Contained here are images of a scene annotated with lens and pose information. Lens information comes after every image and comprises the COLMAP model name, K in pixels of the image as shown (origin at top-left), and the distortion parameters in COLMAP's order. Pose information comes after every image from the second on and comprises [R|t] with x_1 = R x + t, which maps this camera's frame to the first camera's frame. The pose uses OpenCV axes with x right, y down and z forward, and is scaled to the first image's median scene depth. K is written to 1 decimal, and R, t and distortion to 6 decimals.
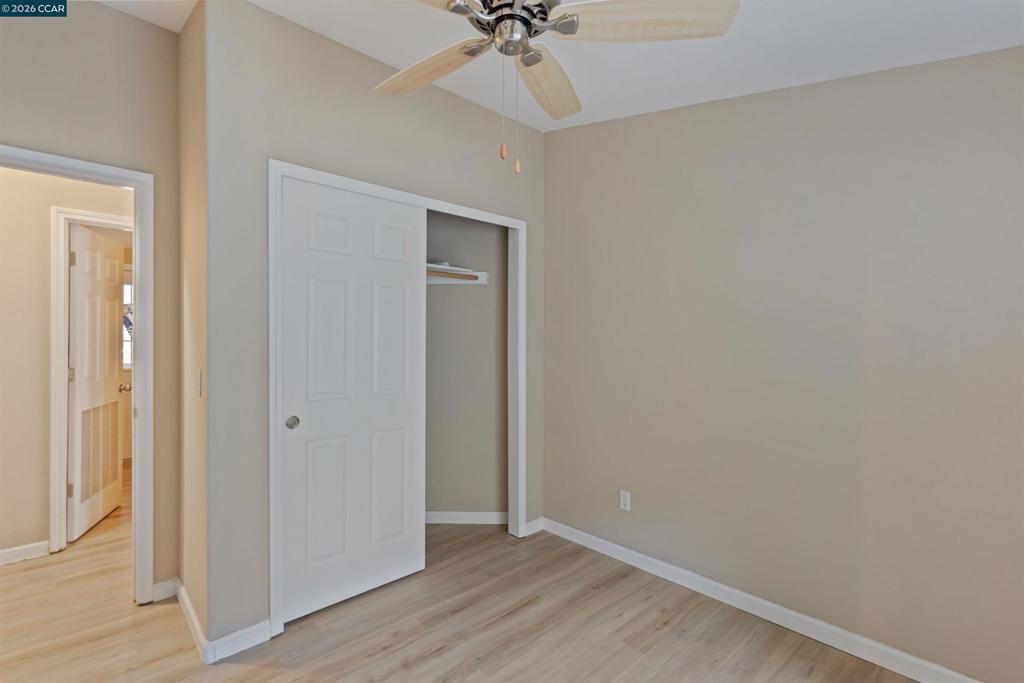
lens RADIAL K [[468.7, 0, 508.8], [0, 468.7, 337.0], [0, 0, 1]] dist [0.000768, 0.000276]
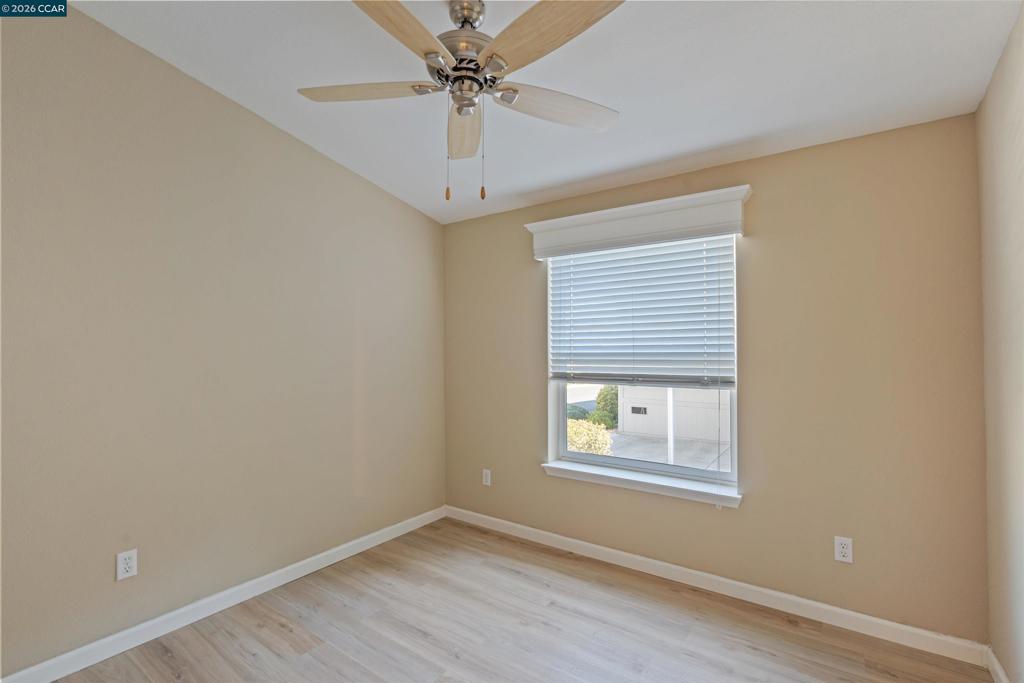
lens RADIAL K [[468.7, 0, 503.6], [0, 468.7, 350.6], [0, 0, 1]] dist [0.000768, 0.000276]
pose [[-0.217268, 0.003199, 0.976107, -0.732895], [-0.015530, 0.999857, -0.006733, 0.021747], [-0.975988, -0.016622, -0.217187, 0.754762]]
